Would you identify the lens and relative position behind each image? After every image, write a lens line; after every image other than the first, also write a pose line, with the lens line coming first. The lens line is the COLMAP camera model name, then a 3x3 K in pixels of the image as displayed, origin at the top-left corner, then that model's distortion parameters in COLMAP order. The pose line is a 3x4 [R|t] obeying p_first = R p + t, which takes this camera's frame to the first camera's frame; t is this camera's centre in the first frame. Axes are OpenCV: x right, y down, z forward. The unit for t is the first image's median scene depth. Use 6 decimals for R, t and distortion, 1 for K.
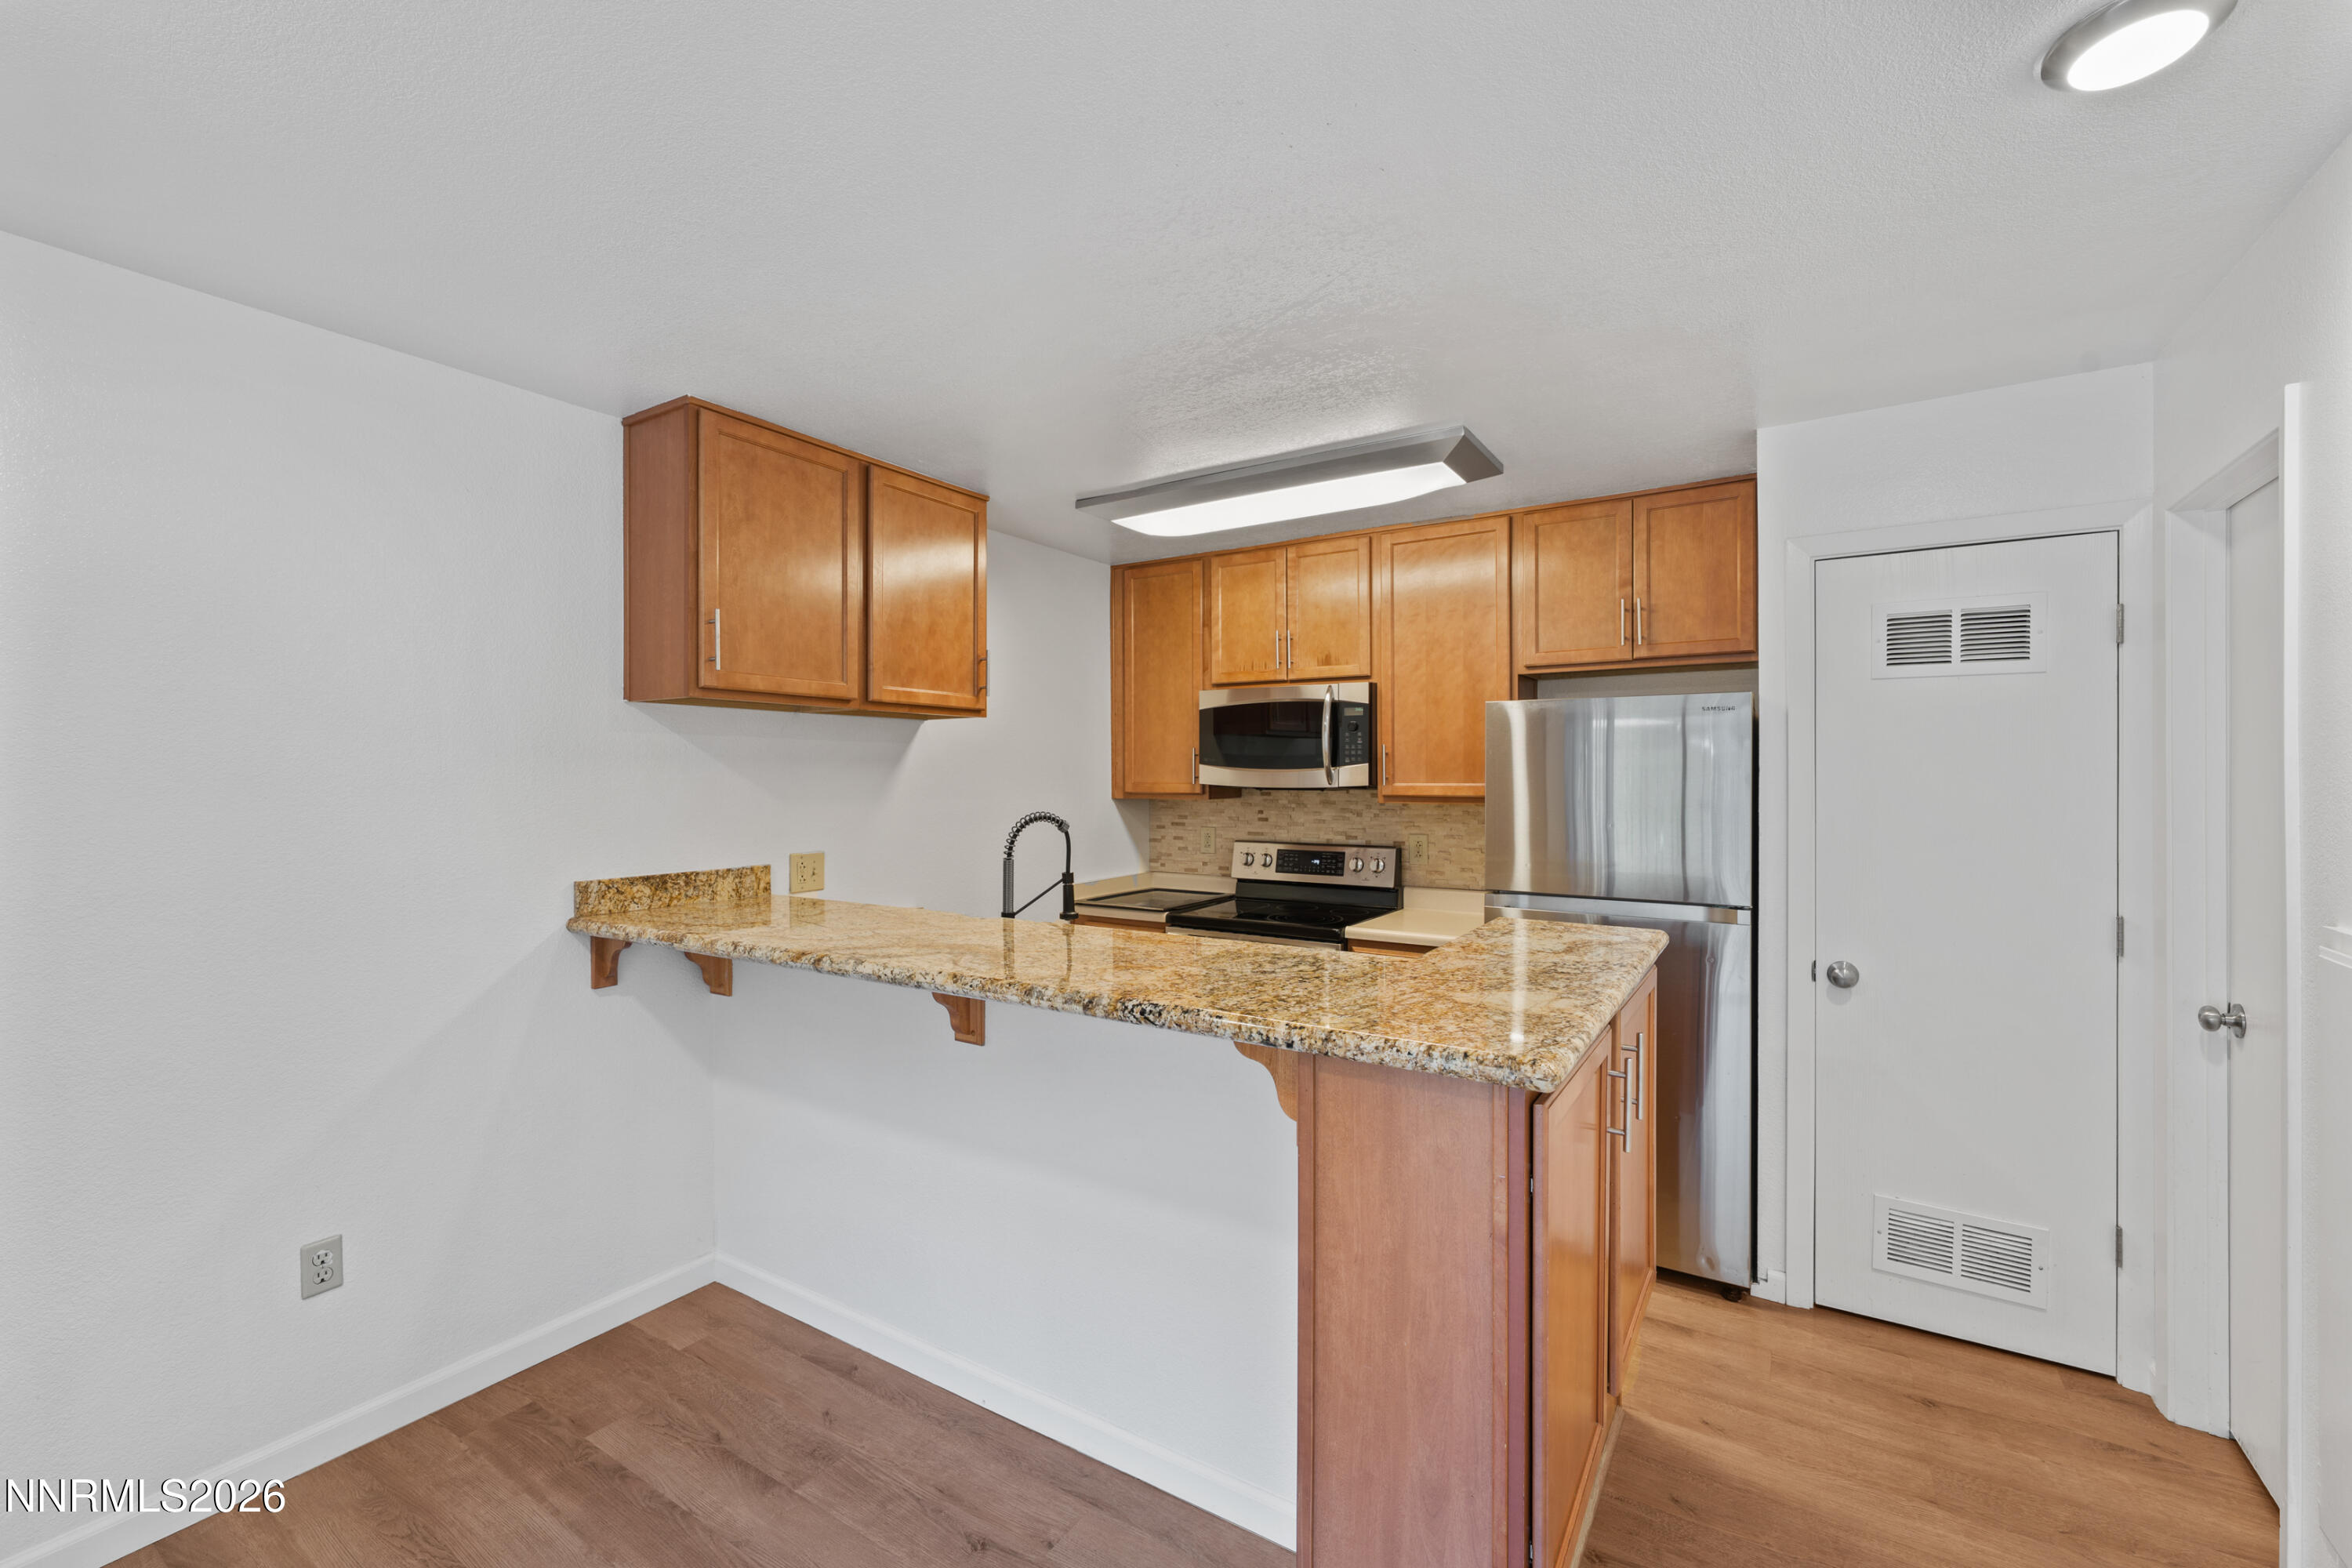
lens RADIAL K [[973.8, 0, 1174.6], [0, 973.8, 782.5], [0, 0, 1]] dist [0.001047, -0.000144]
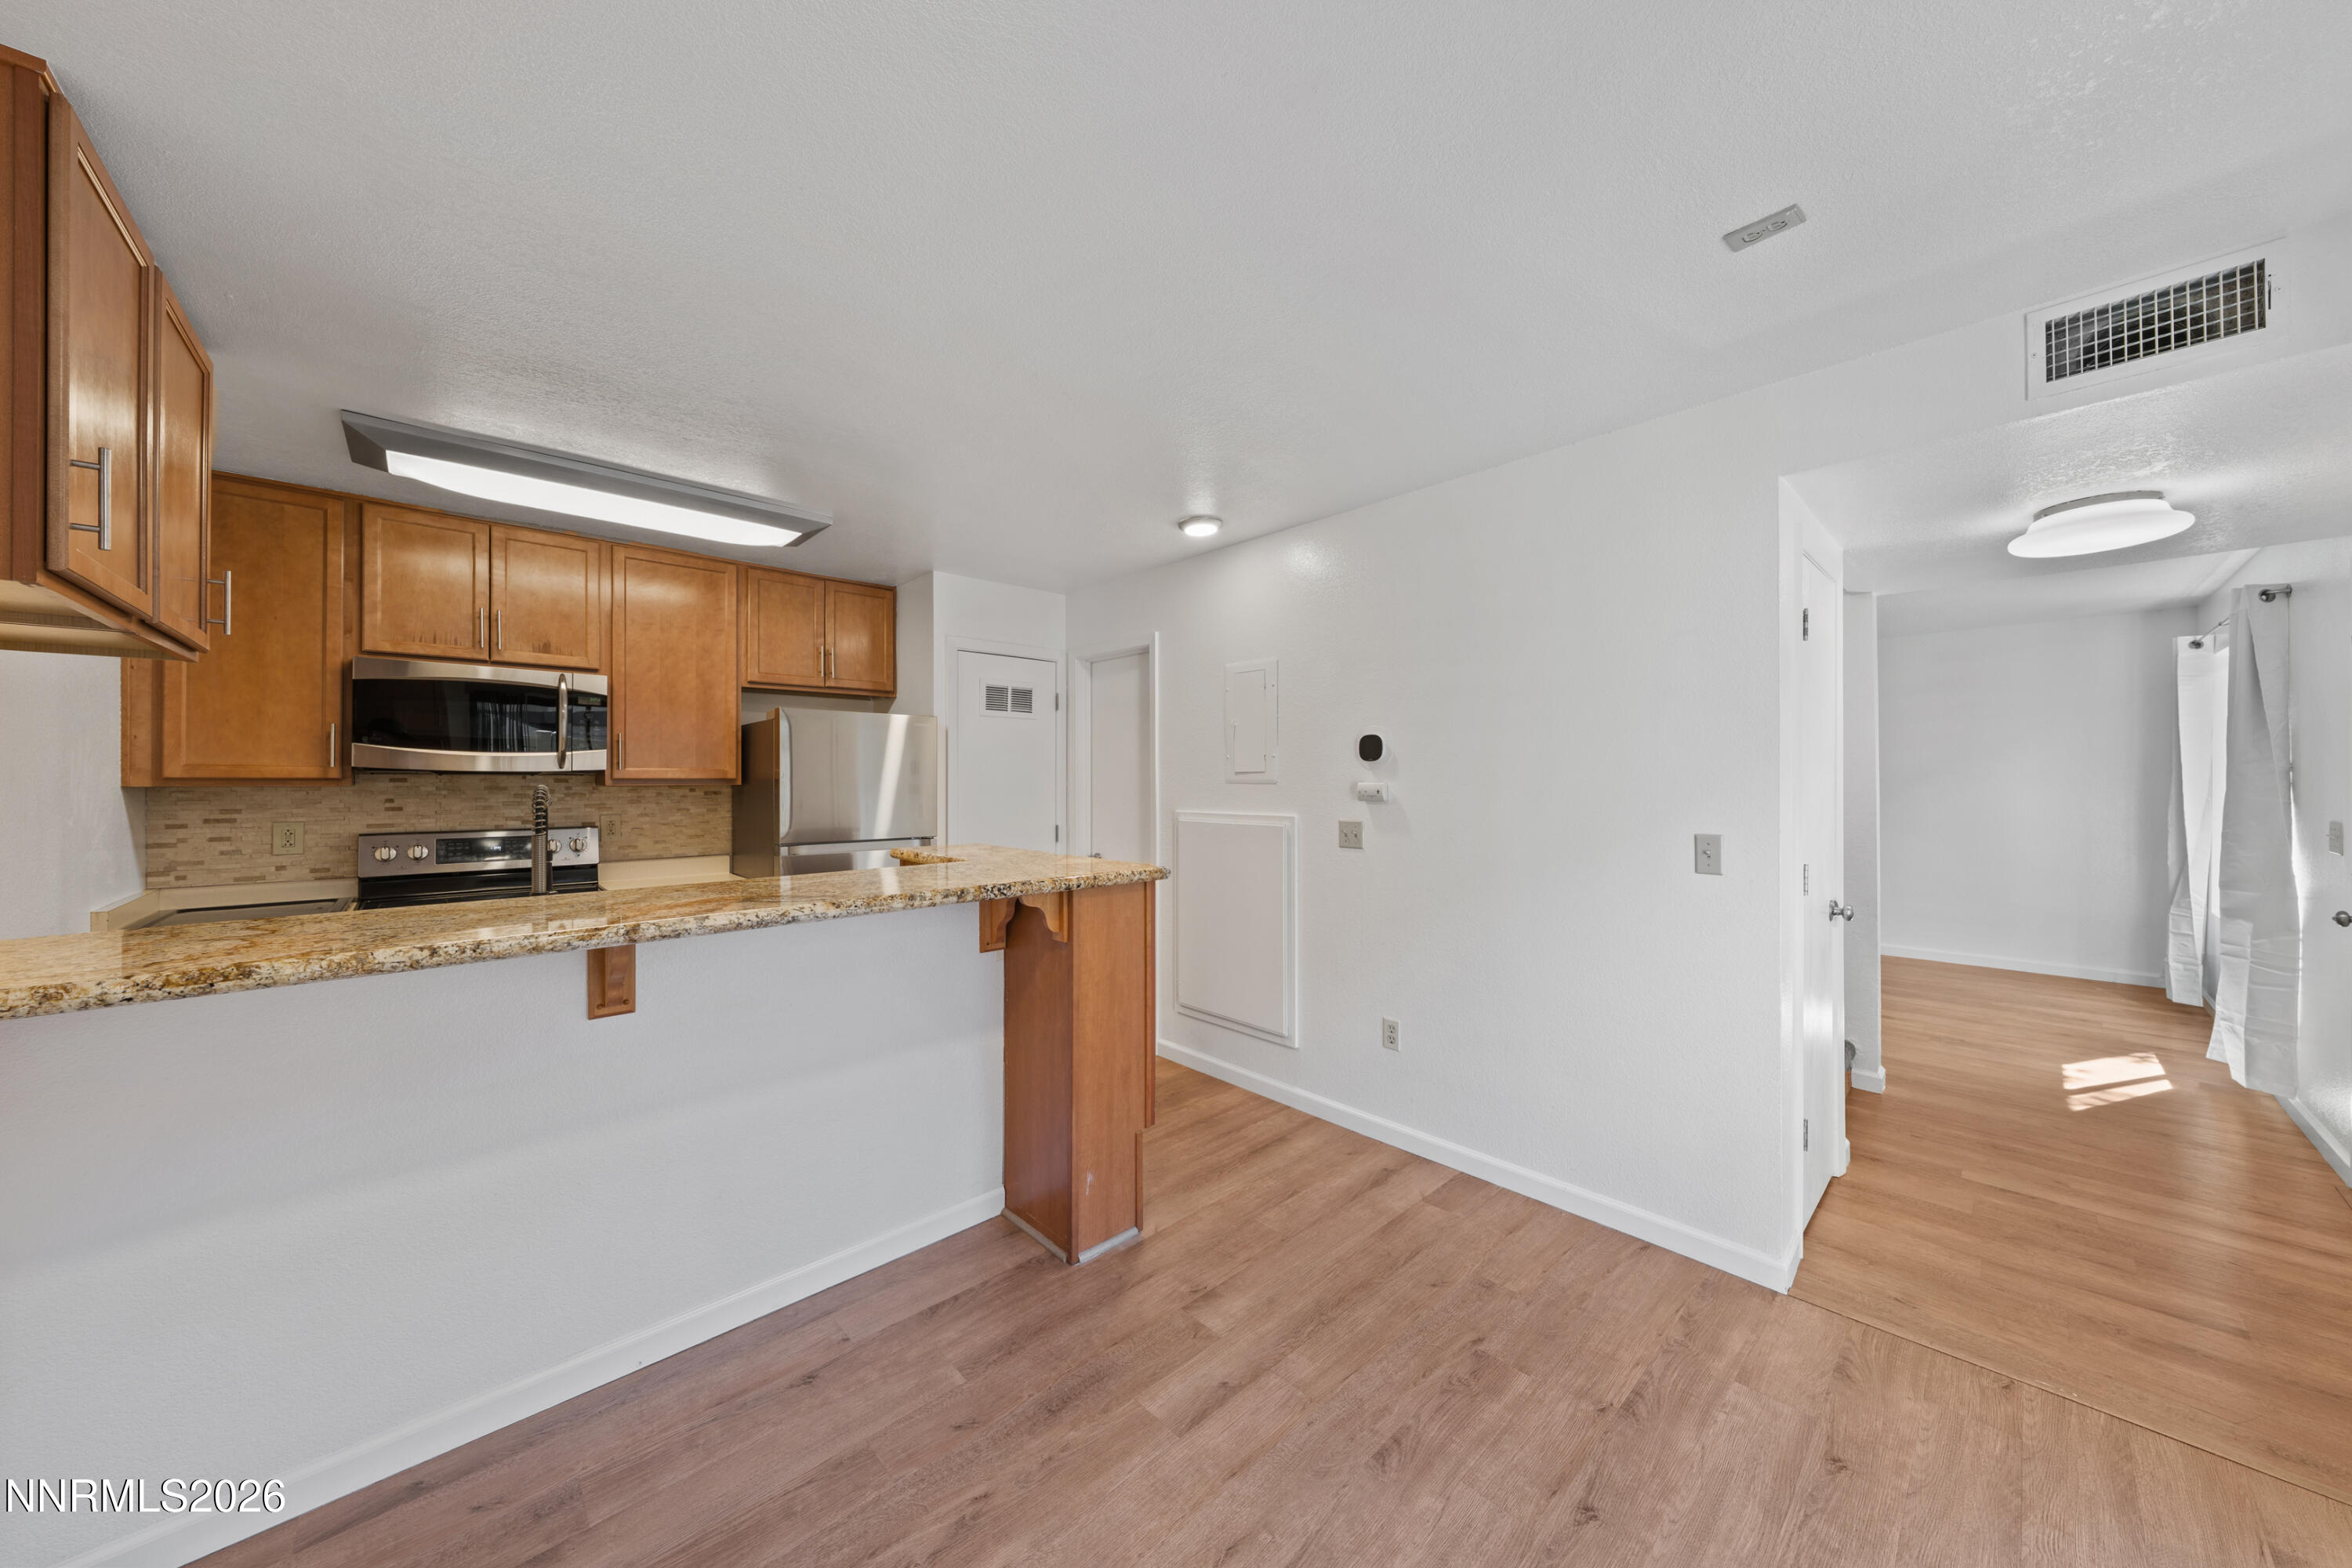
lens RADIAL K [[795.2, 0, 1176.1], [0, 795.2, 780.3], [0, 0, 1]] dist [-0.000742, -0.000133]
pose [[0.242565, 0.001028, 0.970135, -0.669417], [0.007221, 0.999970, -0.002865, 0.028993], [-0.970108, 0.007700, 0.242550, 0.199515]]
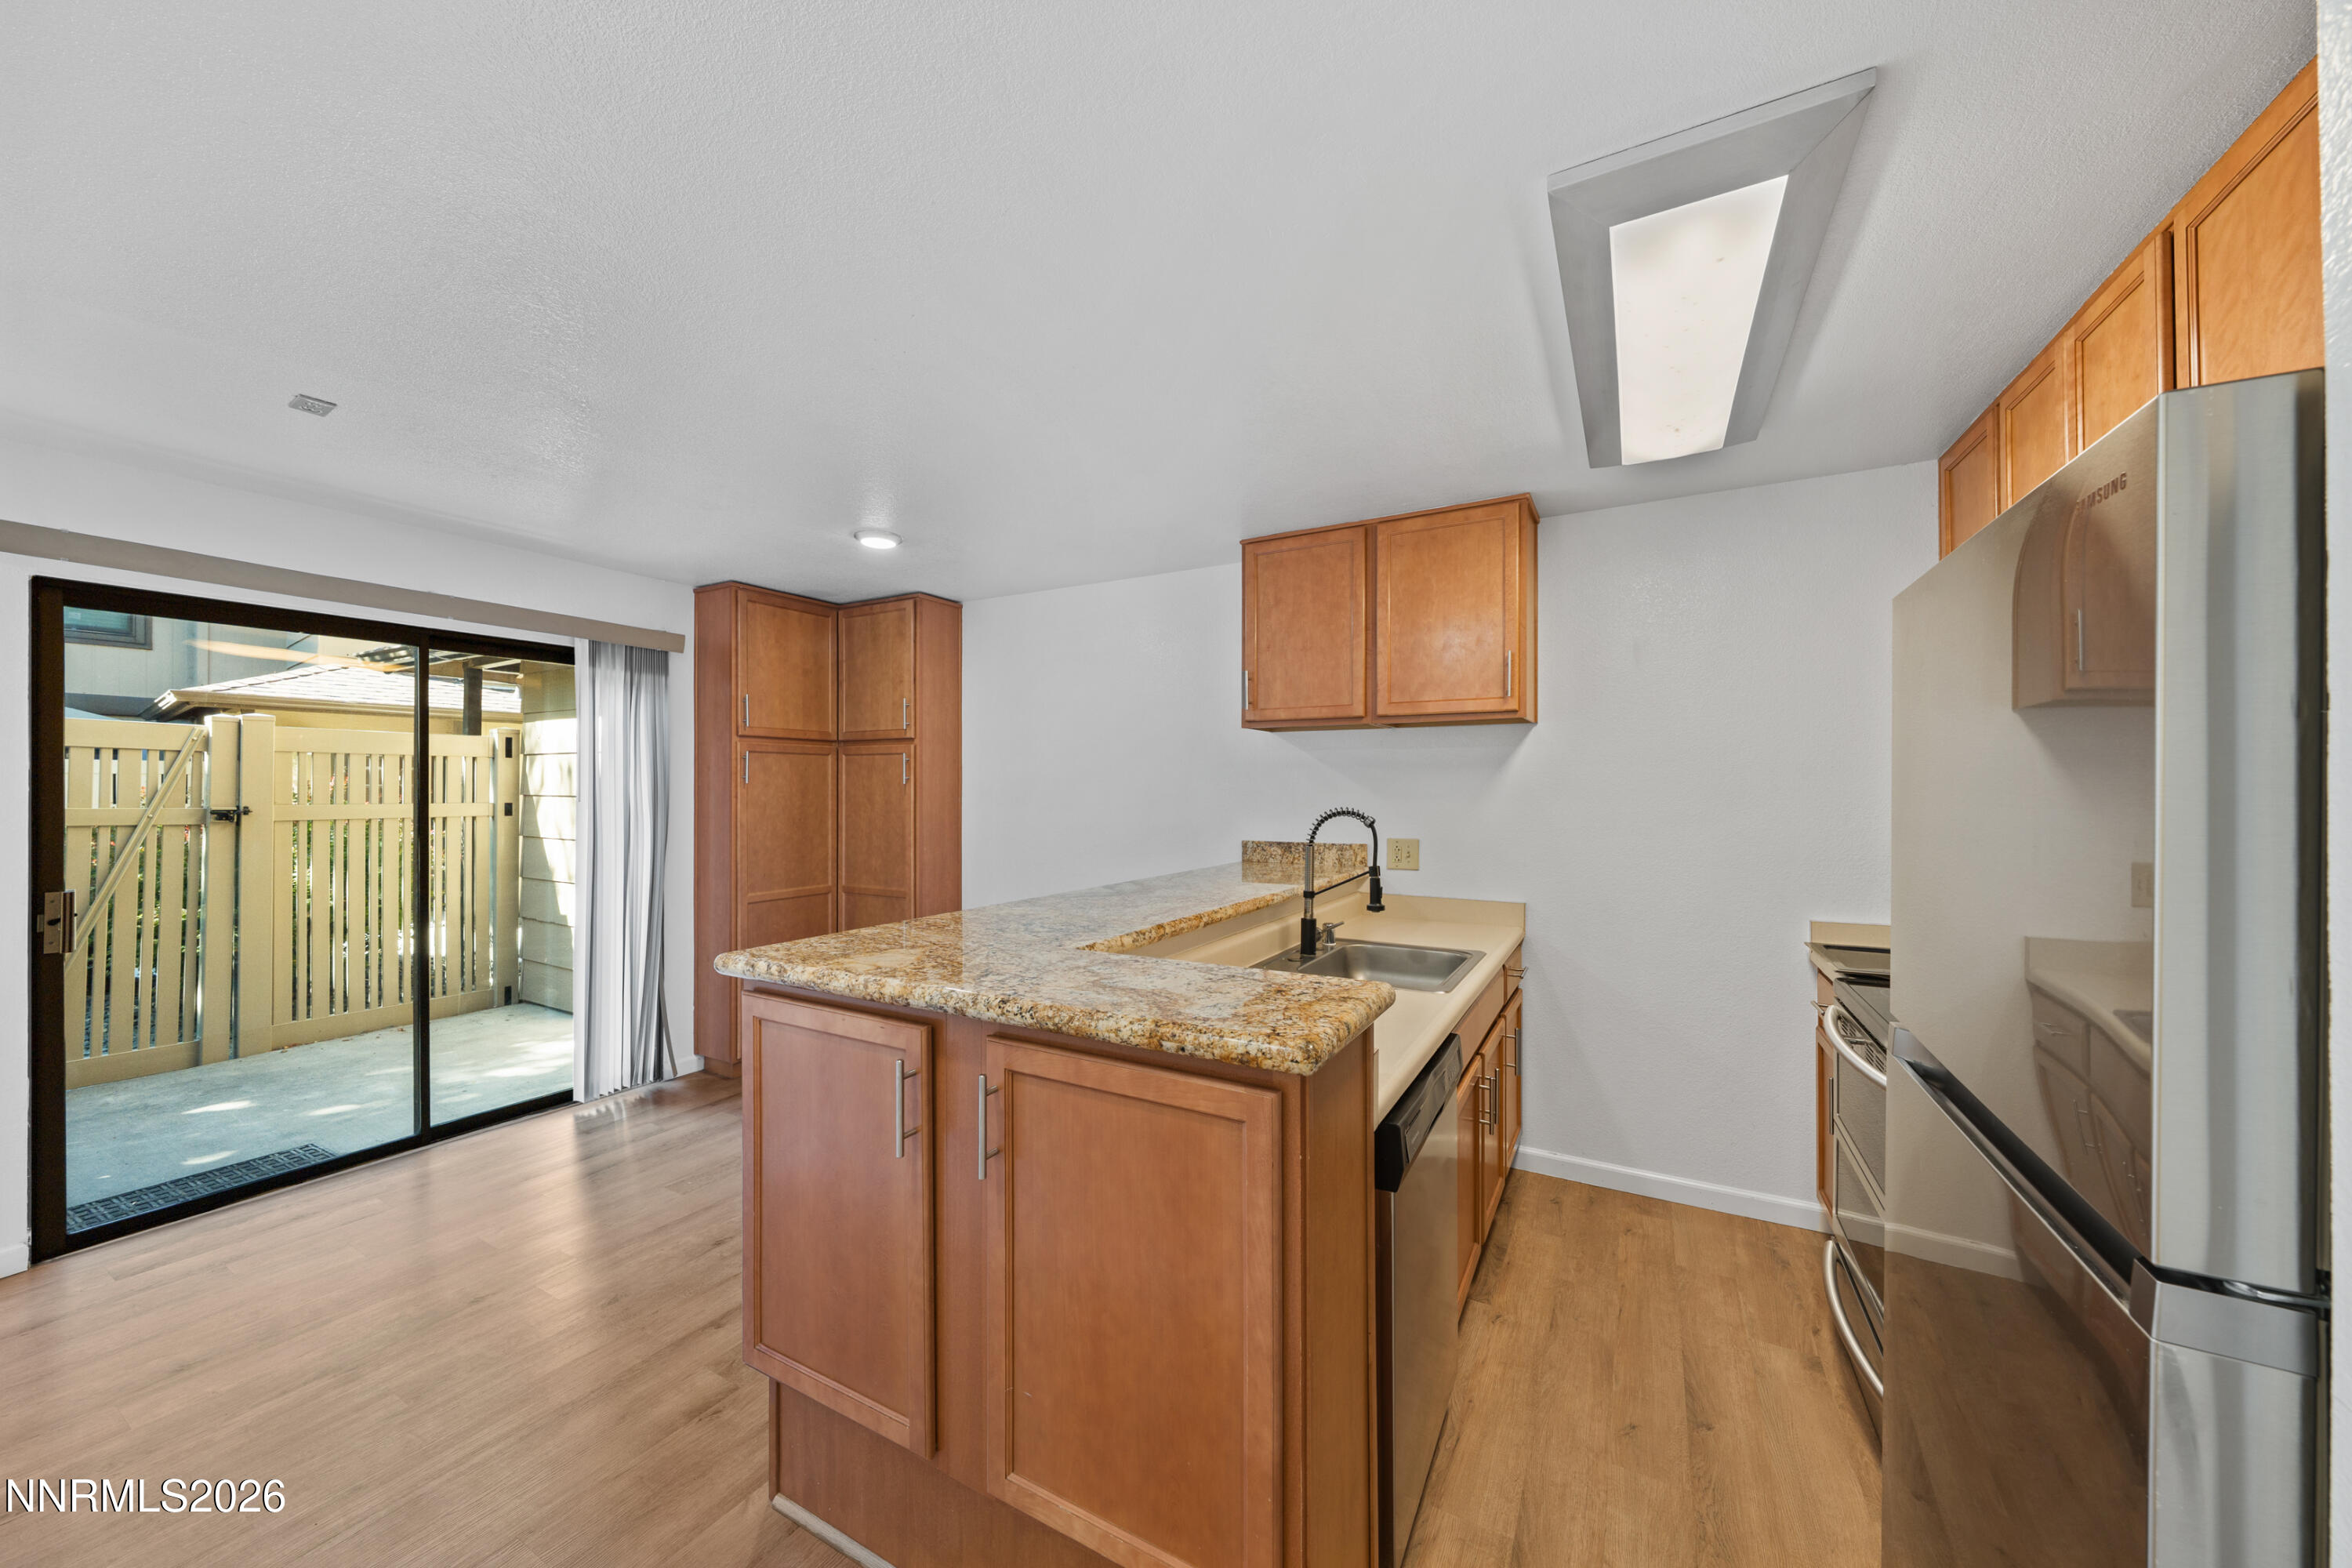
lens RADIAL K [[829.0, 0, 1171.8], [0, 829.0, 789.0], [0, 0, 1]] dist [-0.000385, 0.000070]
pose [[0.056885, 0.002659, -0.998377, 0.723068], [-0.005999, 0.999979, 0.002322, 0.007591], [0.998363, 0.005857, 0.056900, 0.686045]]
